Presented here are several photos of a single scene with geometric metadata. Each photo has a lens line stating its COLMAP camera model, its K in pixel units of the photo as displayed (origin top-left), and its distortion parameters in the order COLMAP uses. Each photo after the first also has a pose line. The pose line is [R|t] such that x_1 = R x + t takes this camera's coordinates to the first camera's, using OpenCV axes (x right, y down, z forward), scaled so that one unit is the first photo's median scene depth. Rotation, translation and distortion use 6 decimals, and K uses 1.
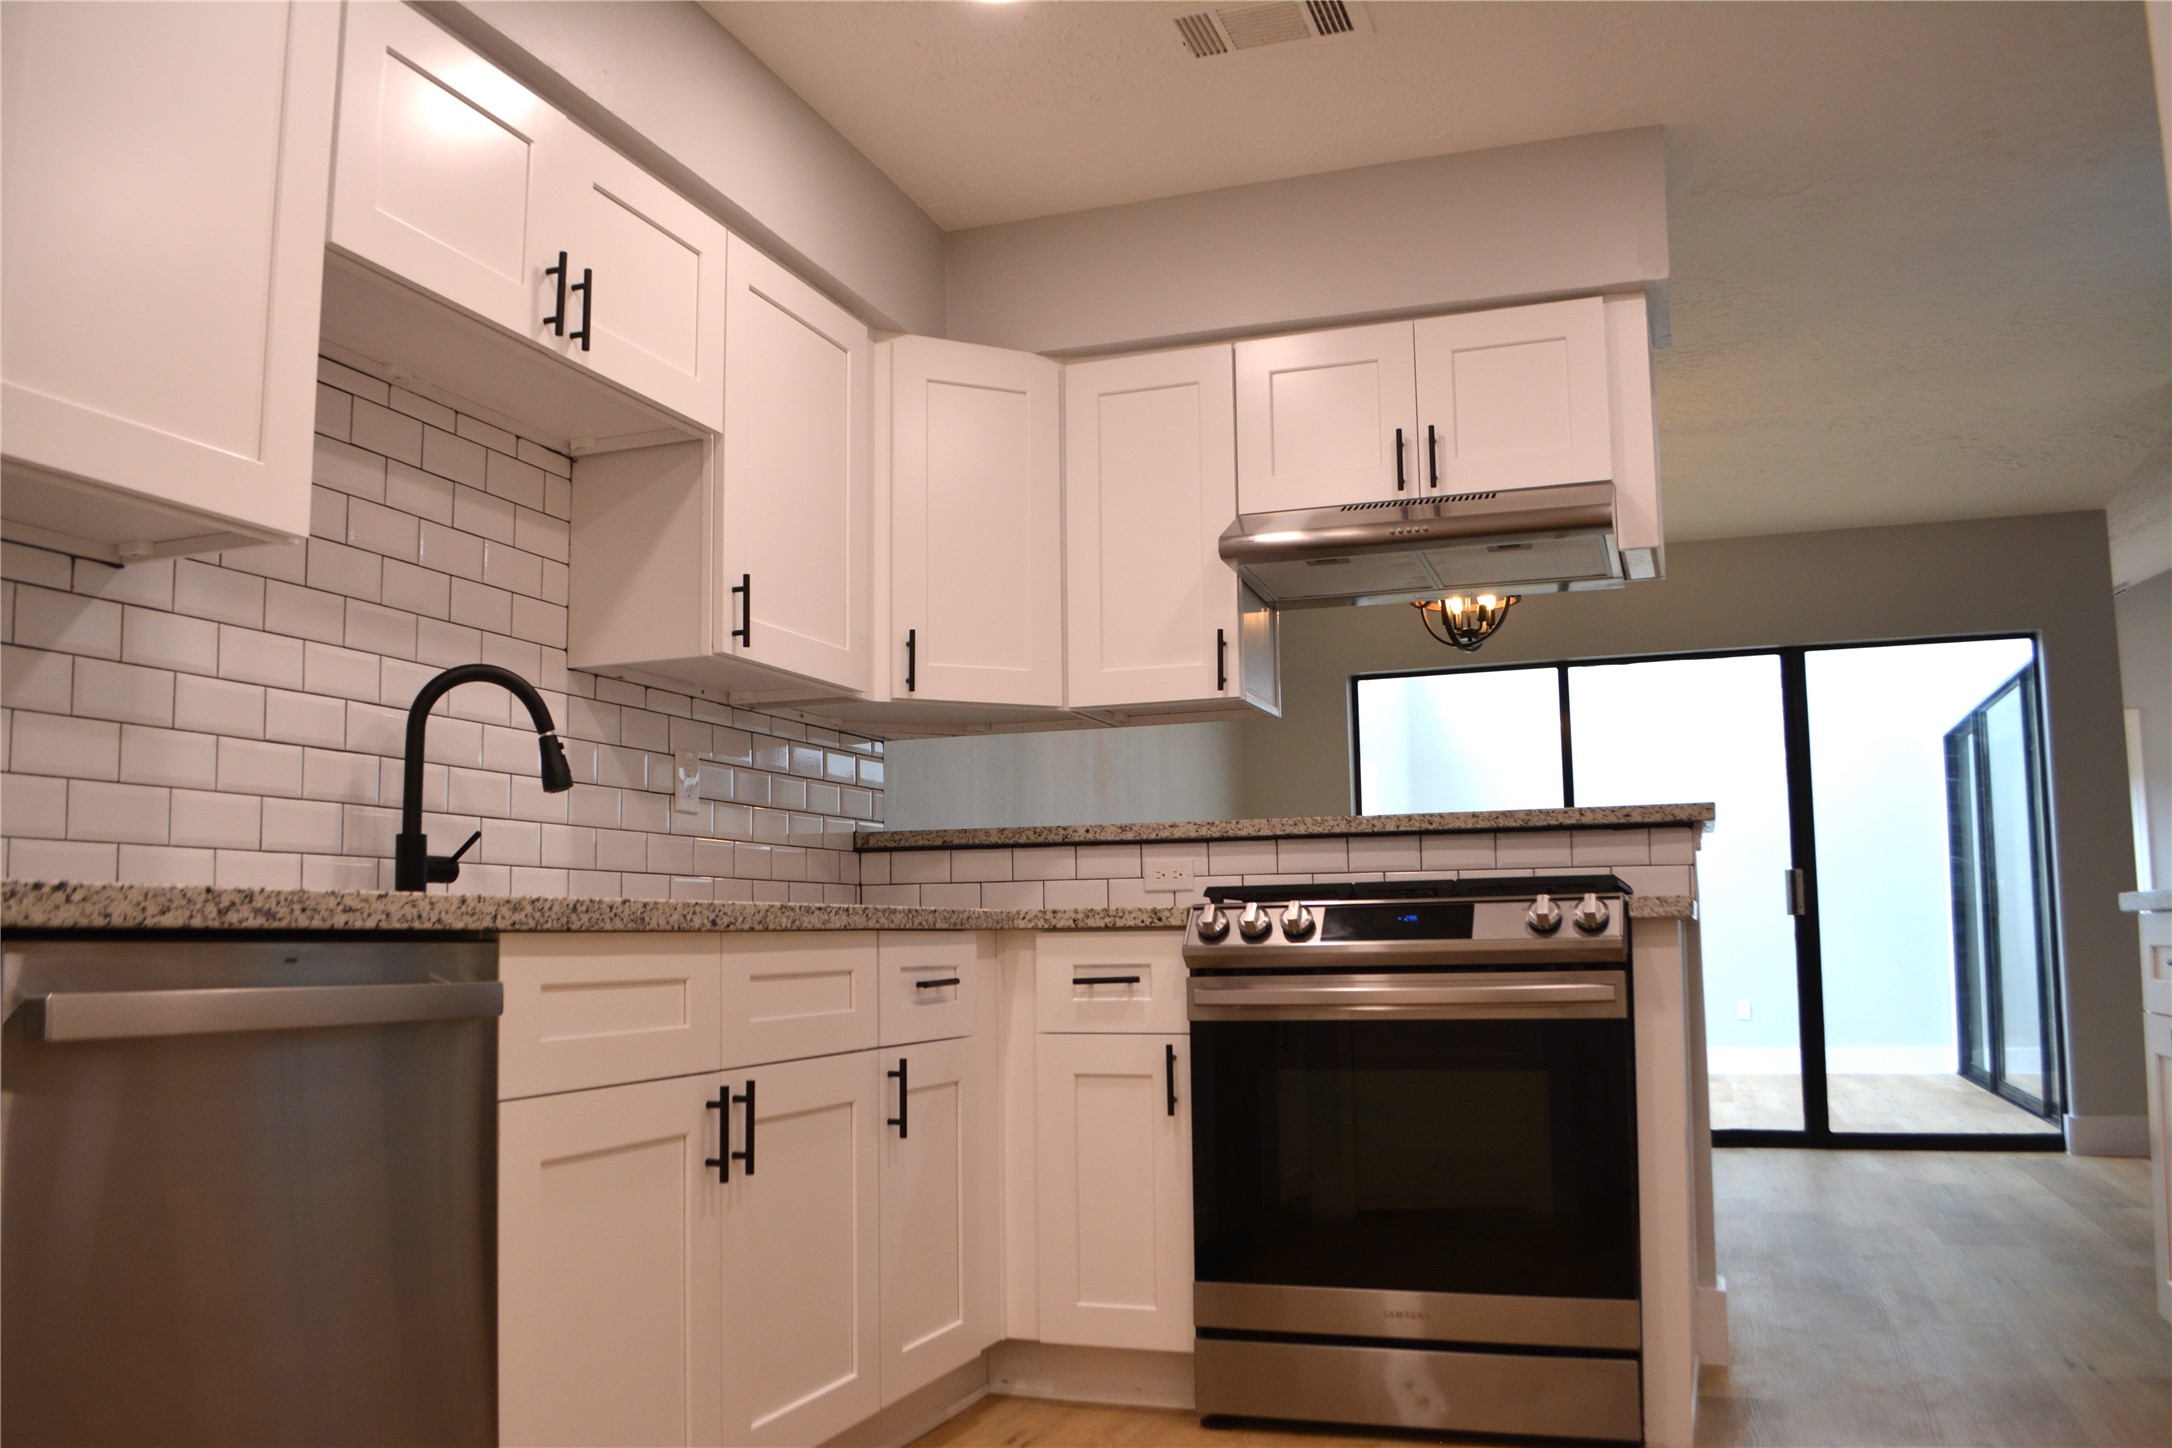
lens RADIAL K [[1720.8, 0, 1093.3], [0, 1720.8, 717.8], [0, 0, 1]] dist [-0.092201, 0.018443]
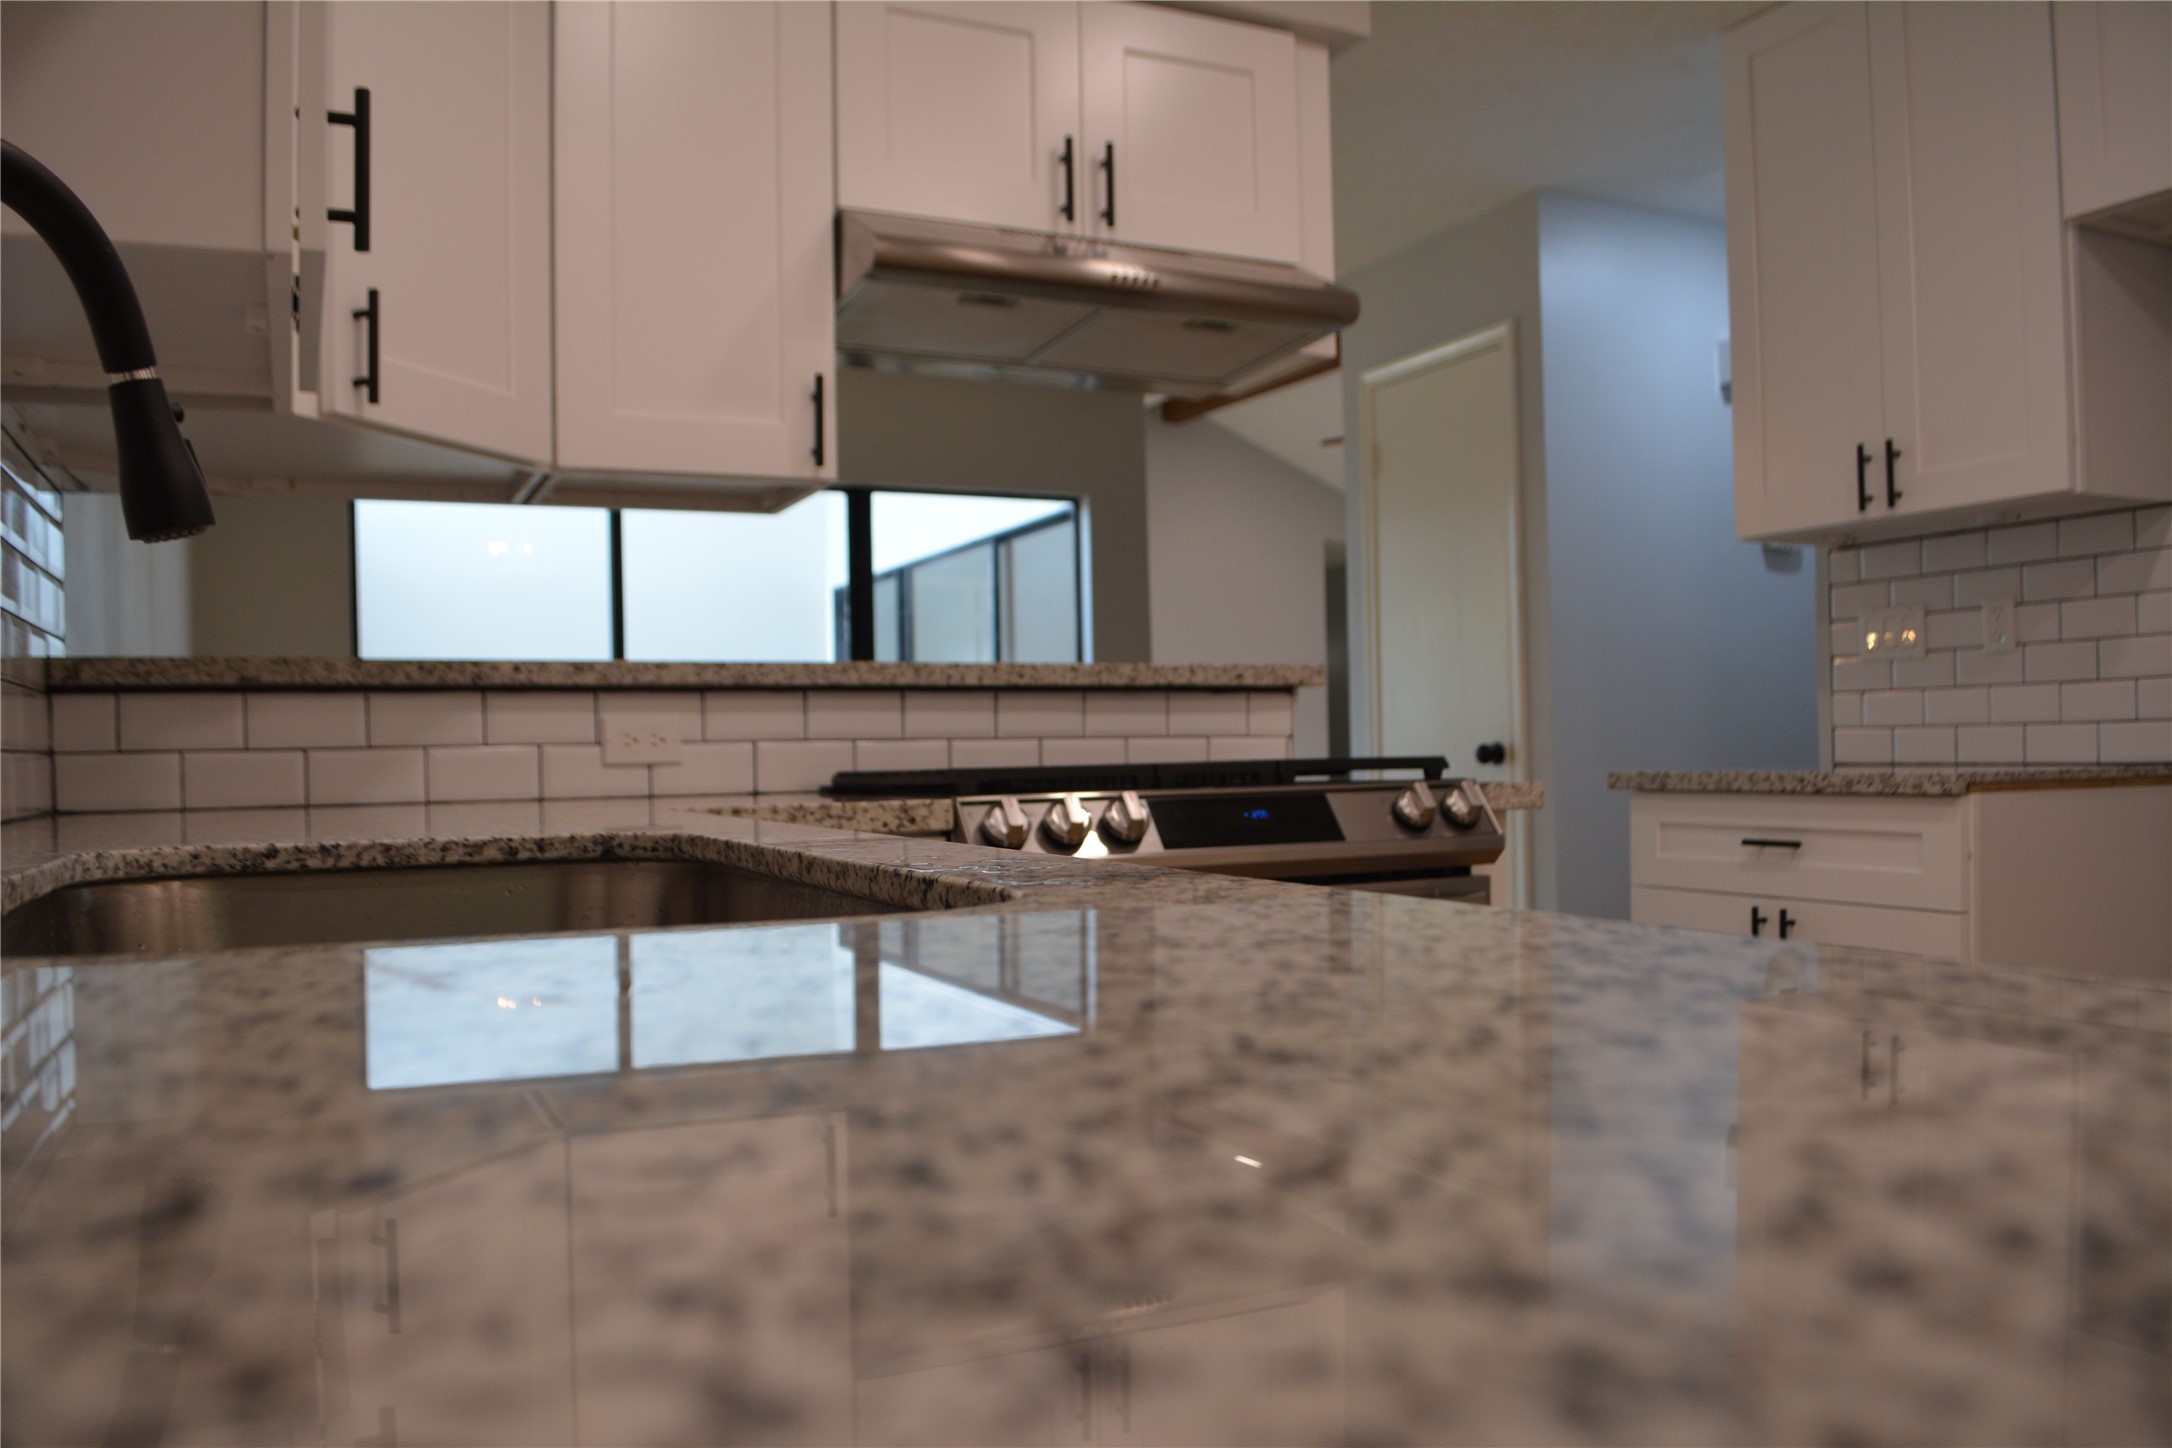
lens RADIAL K [[1720.8, 0, 1077.5], [0, 1720.8, 726.7], [0, 0, 1]] dist [-0.092201, 0.018443]
pose [[0.694624, 0.013771, 0.719241, -0.384677], [-0.076465, 0.995566, 0.054786, 0.047079], [-0.715297, -0.093052, 0.692597, 0.538172]]
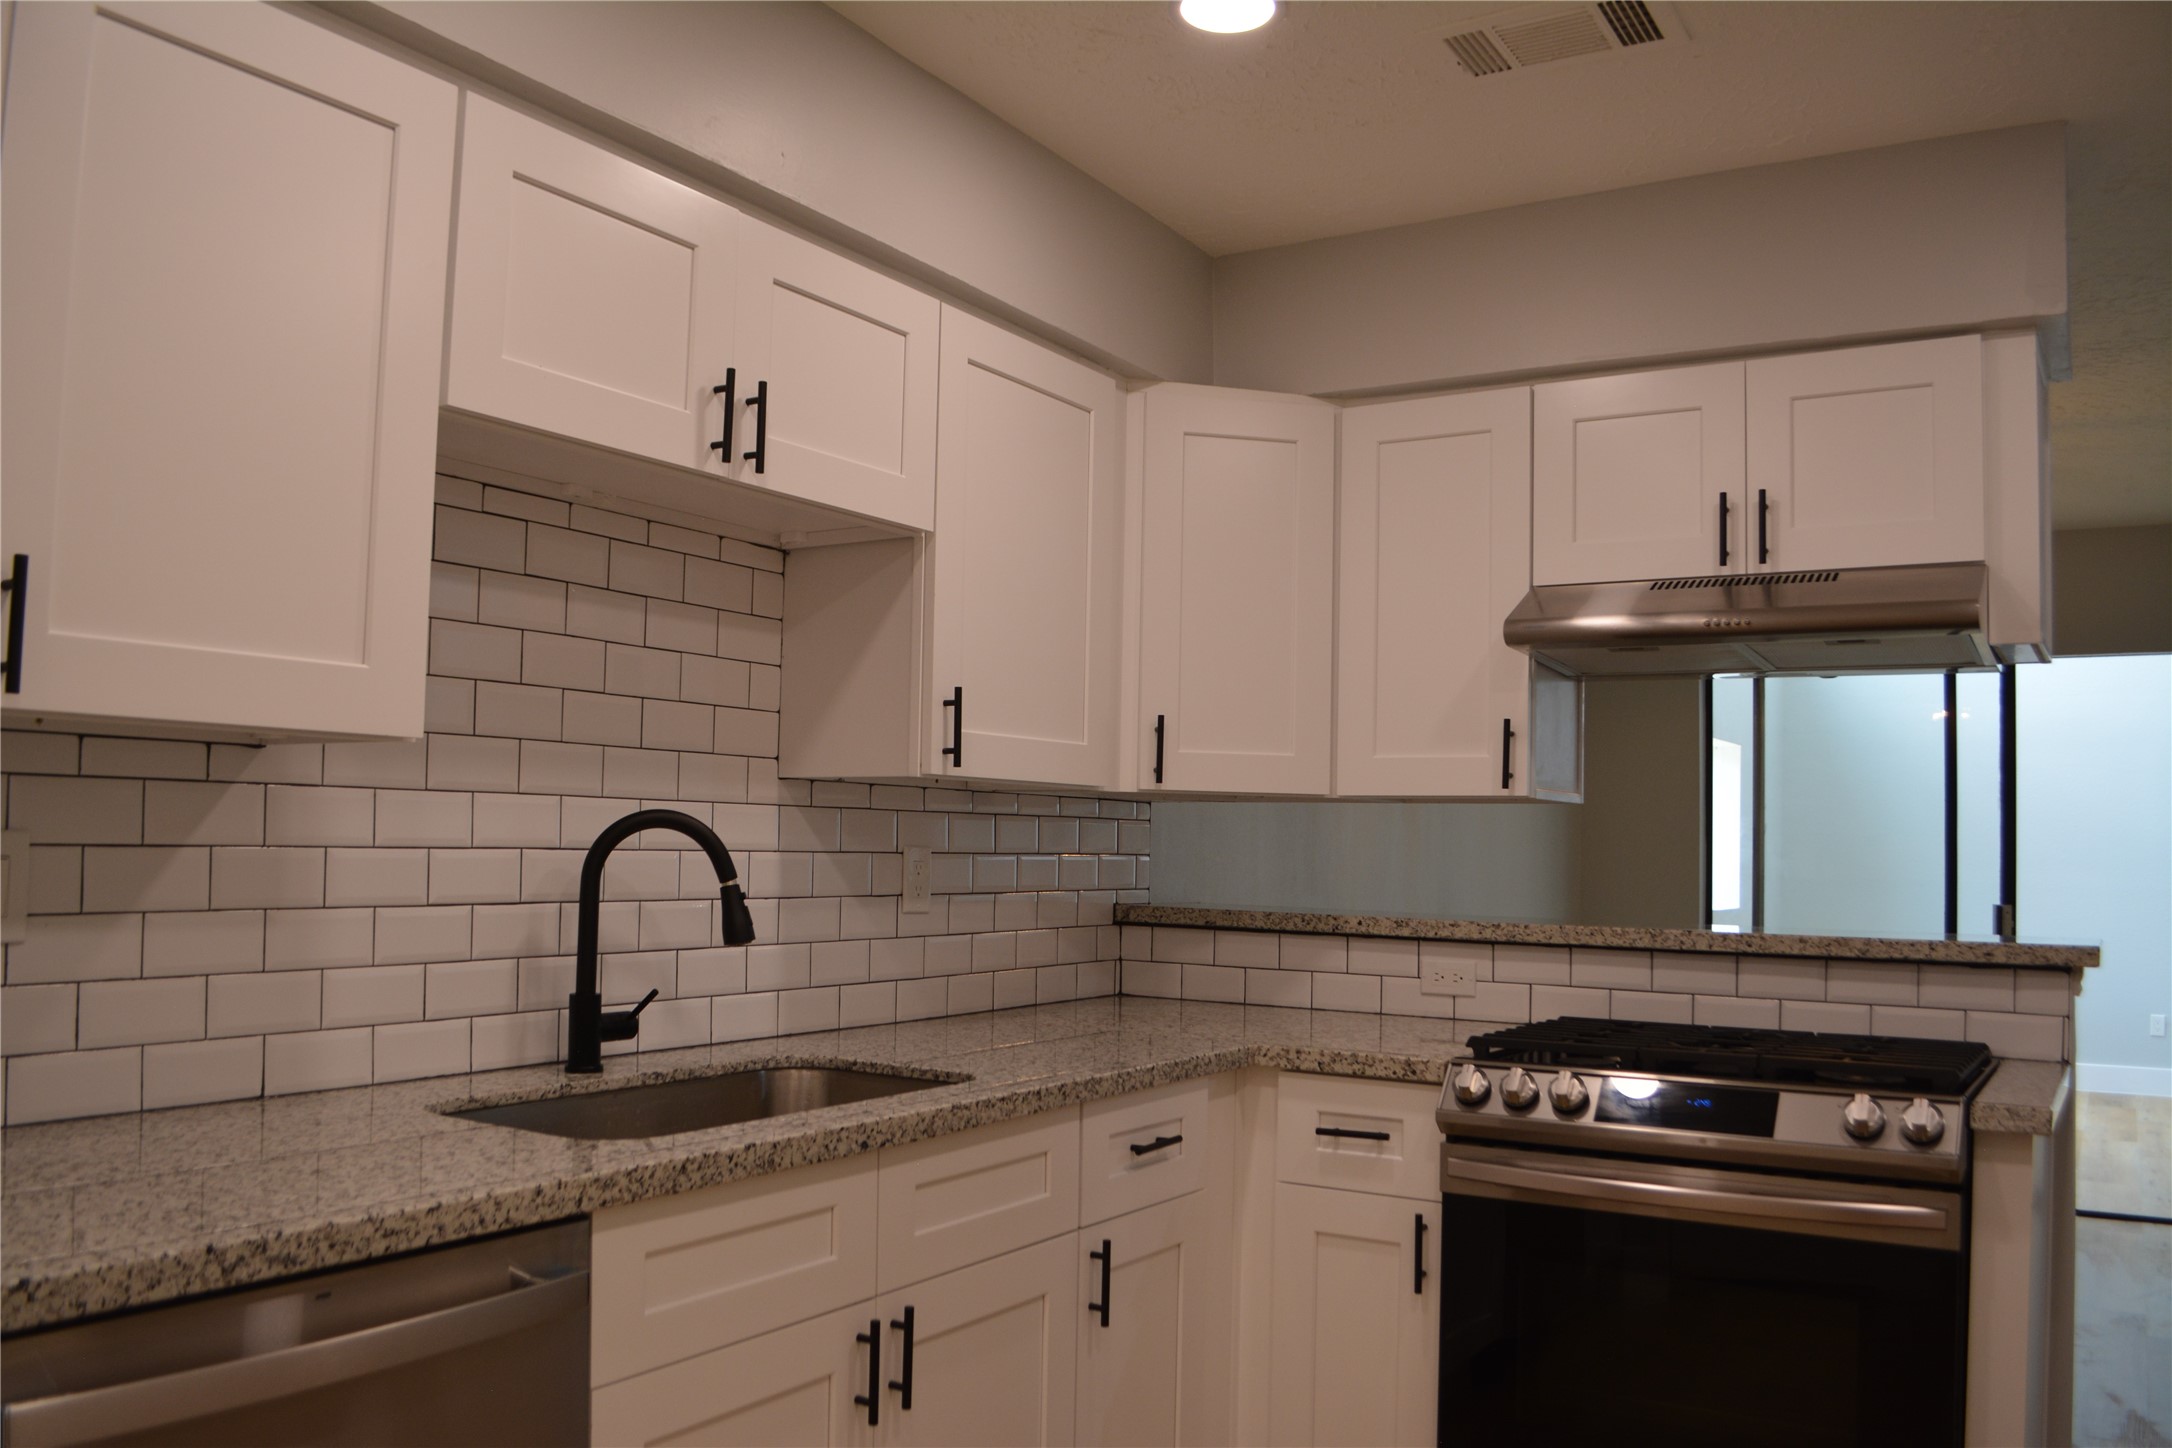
lens RADIAL K [[1720.8, 0, 1069.4], [0, 1720.8, 735.5], [0, 0, 1]] dist [-0.092201, 0.018443]
pose [[0.974690, 0.021420, -0.222533, 0.058832], [-0.007581, 0.997994, 0.062857, -0.112208], [0.223433, -0.059579, 0.972897, 0.112905]]
